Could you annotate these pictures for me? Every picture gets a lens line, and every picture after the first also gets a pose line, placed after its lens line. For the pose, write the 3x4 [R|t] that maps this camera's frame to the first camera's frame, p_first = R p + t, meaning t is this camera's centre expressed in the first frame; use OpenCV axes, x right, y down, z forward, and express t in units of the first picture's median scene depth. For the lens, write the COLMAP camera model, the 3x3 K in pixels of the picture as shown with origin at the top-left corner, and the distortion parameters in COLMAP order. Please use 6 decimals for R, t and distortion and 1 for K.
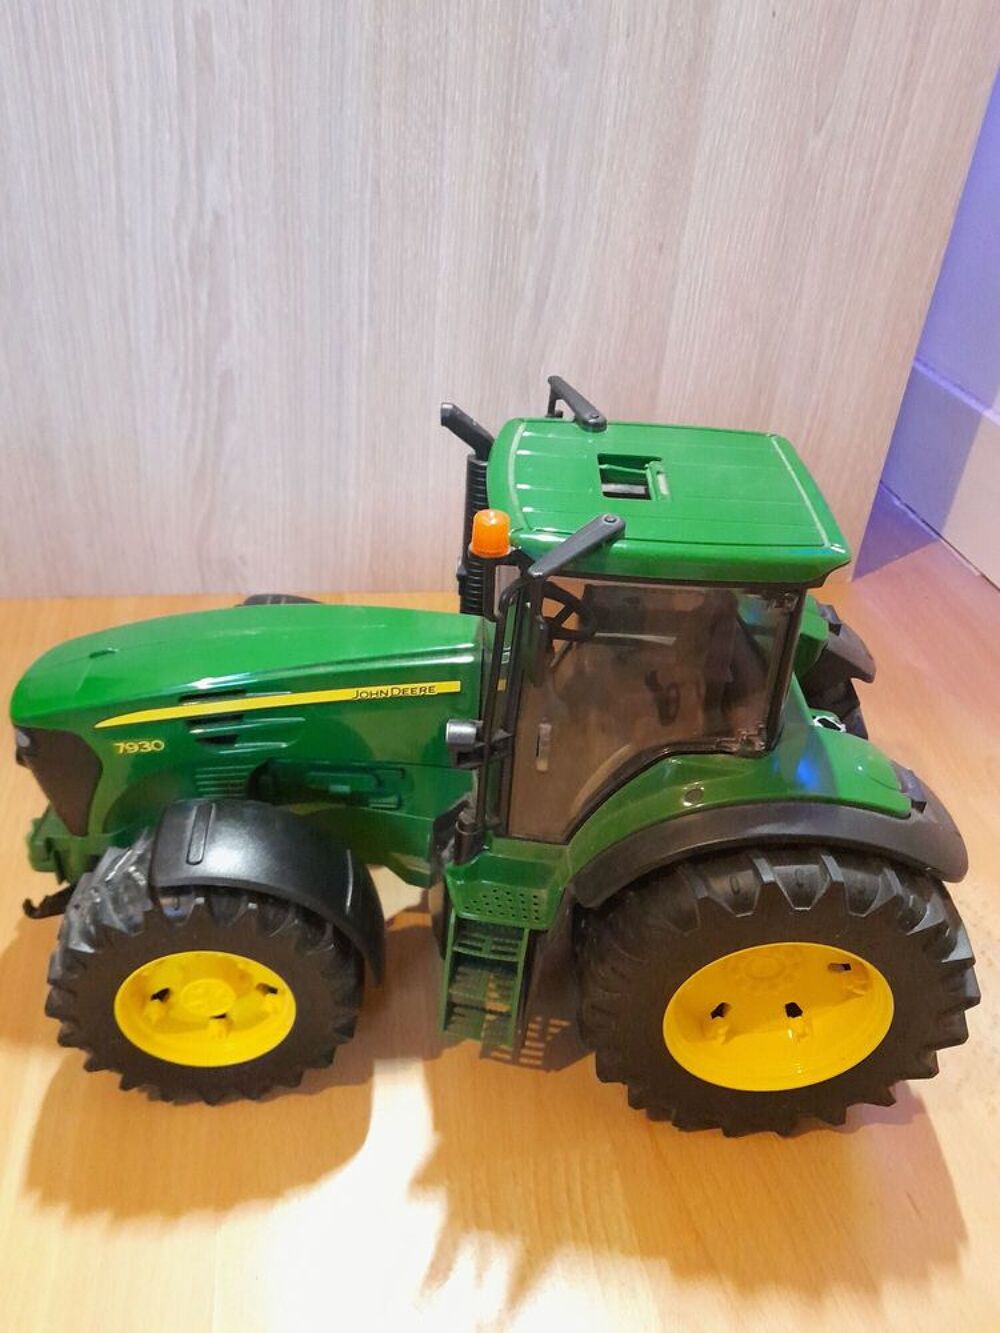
lens RADIAL K [[1029.8, 0, 494.0], [0, 1029.8, 656.8], [0, 0, 1]] dist [-0.015857, -0.005722]
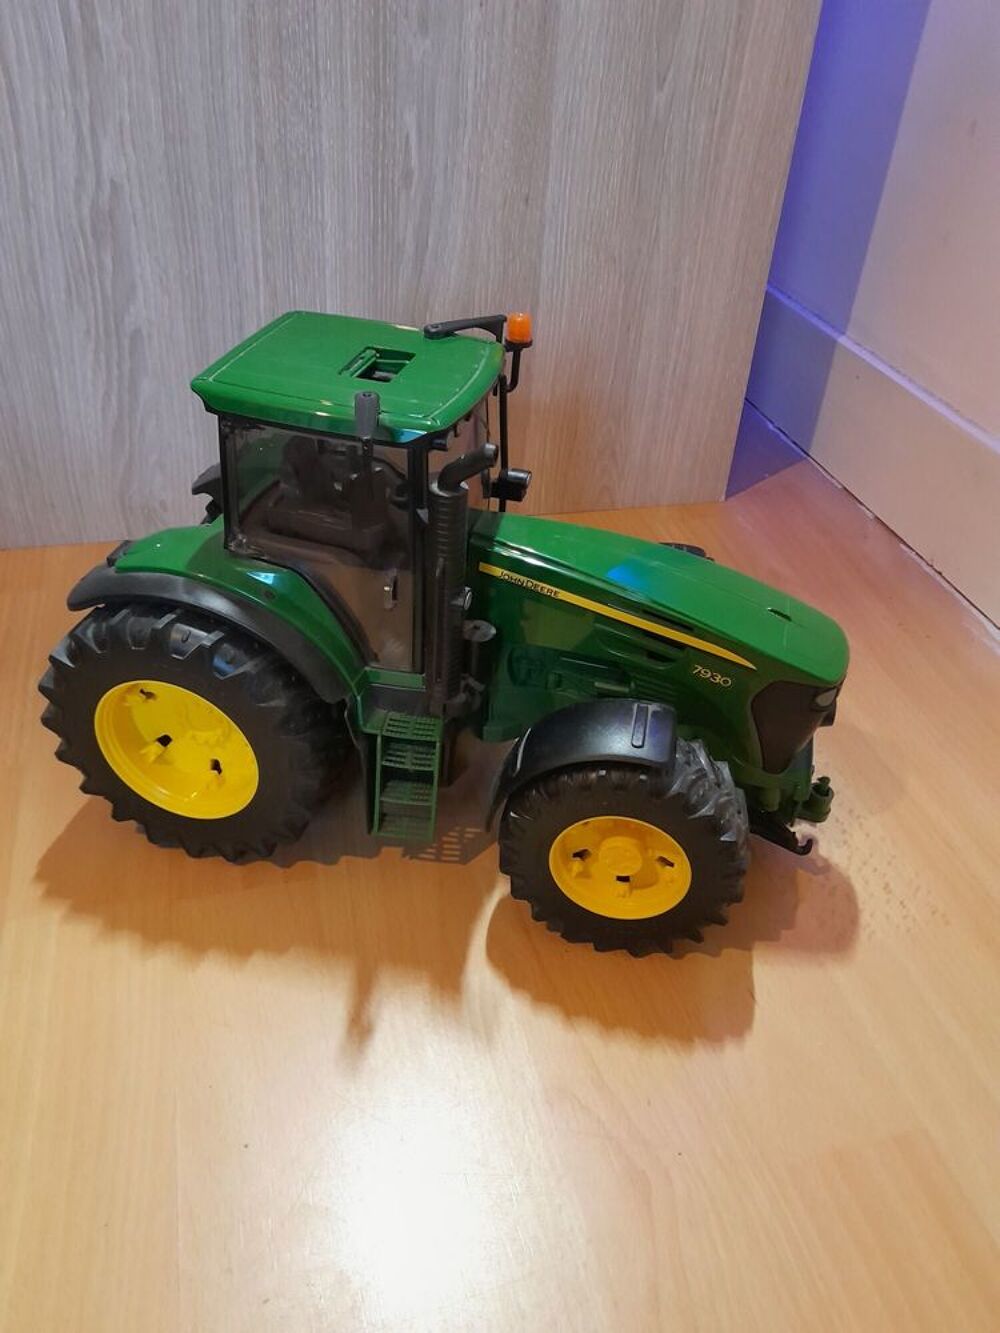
lens RADIAL K [[1029.8, 0, 497.2], [0, 1029.8, 666.7], [0, 0, 1]] dist [-0.015857, -0.005722]
pose [[0.996670, -0.060029, 0.055191, 0.041466], [0.056899, 0.996773, 0.056630, 0.038103], [-0.058412, -0.053301, 0.996869, -0.125461]]
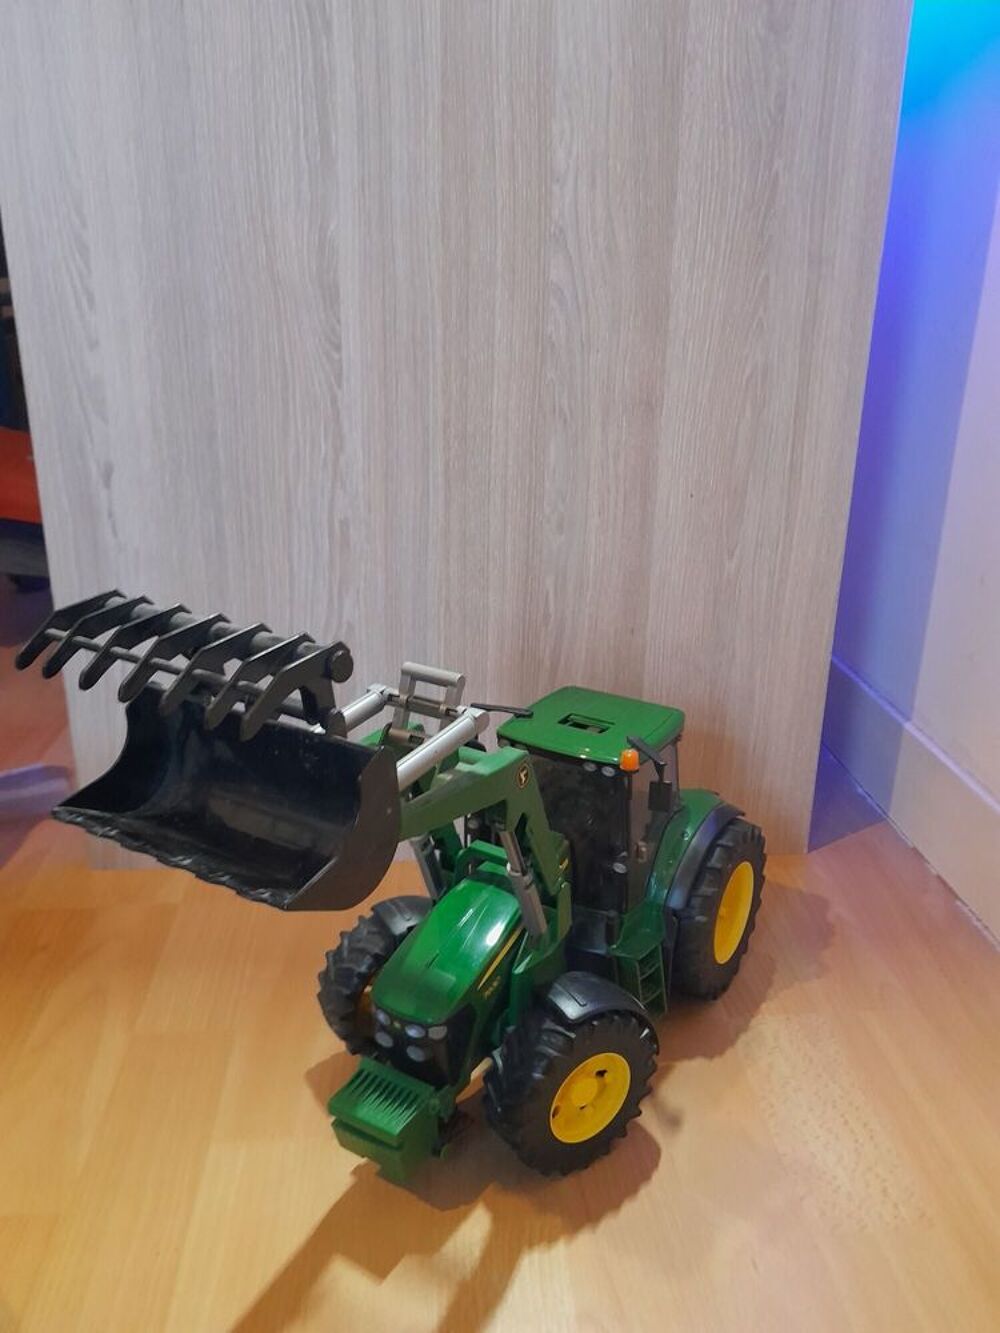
lens RADIAL K [[1029.8, 0, 517.4], [0, 1029.8, 671.9], [0, 0, 1]] dist [-0.015857, -0.005722]
pose [[0.994190, -0.019741, -0.105812, 0.156544], [-0.006060, 0.971214, -0.238132, 0.024389], [0.107467, 0.237389, 0.965452, -0.494887]]
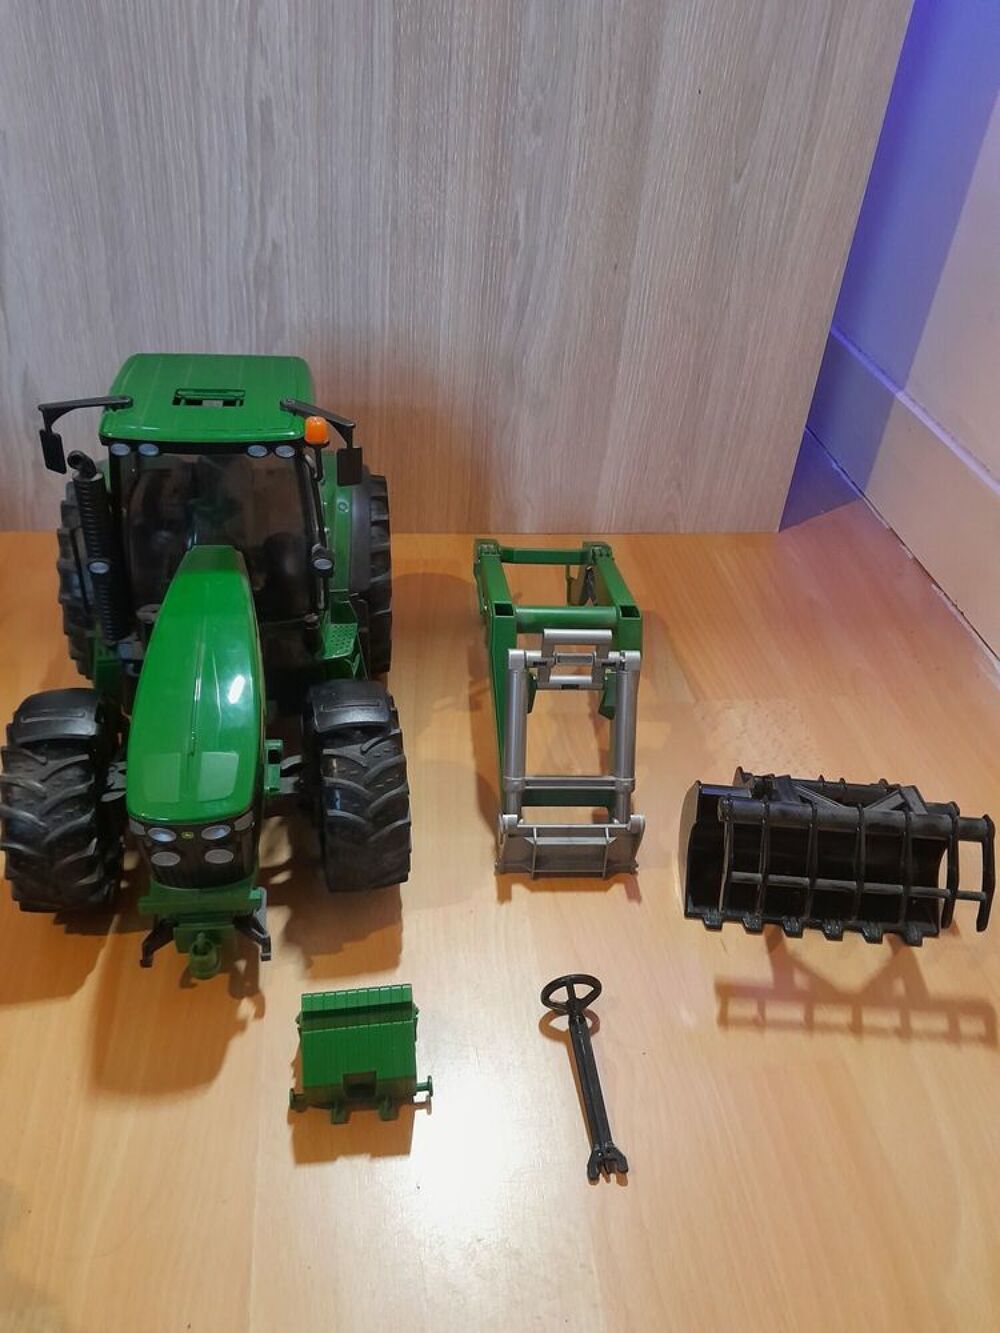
lens RADIAL K [[1029.8, 0, 502.6], [0, 1029.8, 667.6], [0, 0, 1]] dist [-0.015857, -0.005722]
pose [[0.998964, 0.026614, -0.036918, 0.085005], [-0.024036, 0.997354, 0.068603, 0.017882], [0.038646, -0.067645, 0.996961, -0.339913]]
